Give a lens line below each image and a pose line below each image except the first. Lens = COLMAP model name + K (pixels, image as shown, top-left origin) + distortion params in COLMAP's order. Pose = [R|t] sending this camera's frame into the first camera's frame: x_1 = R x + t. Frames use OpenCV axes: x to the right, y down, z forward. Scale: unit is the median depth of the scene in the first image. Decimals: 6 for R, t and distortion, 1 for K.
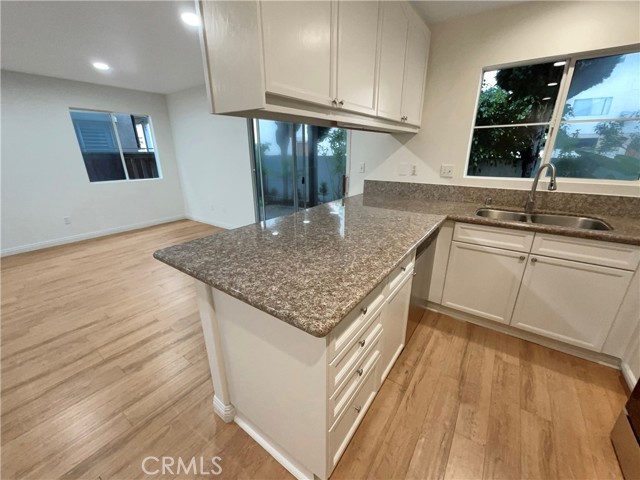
lens RADIAL K [[261.3, 0, 320.5], [0, 261.3, 240.5], [0, 0, 1]] dist [-0.003300, -0.000098]
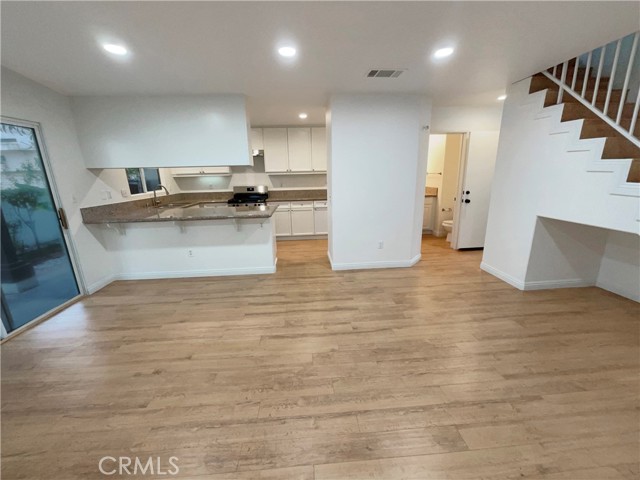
lens RADIAL K [[261.3, 0, 320.5], [0, 261.3, 240.5], [0, 0, 1]] dist [-0.003300, -0.000098]
pose [[-0.636537, -0.173293, 0.751525, -2.120907], [0.275611, 0.858975, 0.431510, -0.517007], [-0.720319, 0.481800, -0.499009, 1.481367]]
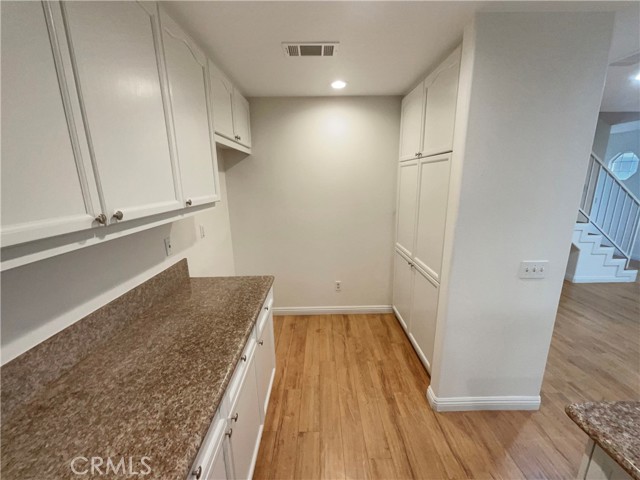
lens RADIAL K [[261.3, 0, 320.5], [0, 261.3, 240.5], [0, 0, 1]] dist [-0.003300, -0.000098]
pose [[-0.808452, 0.152227, -0.568536, 0.555900], [-0.174297, 0.860722, 0.478308, -0.244513], [0.562162, 0.485783, -0.669319, 0.331946]]
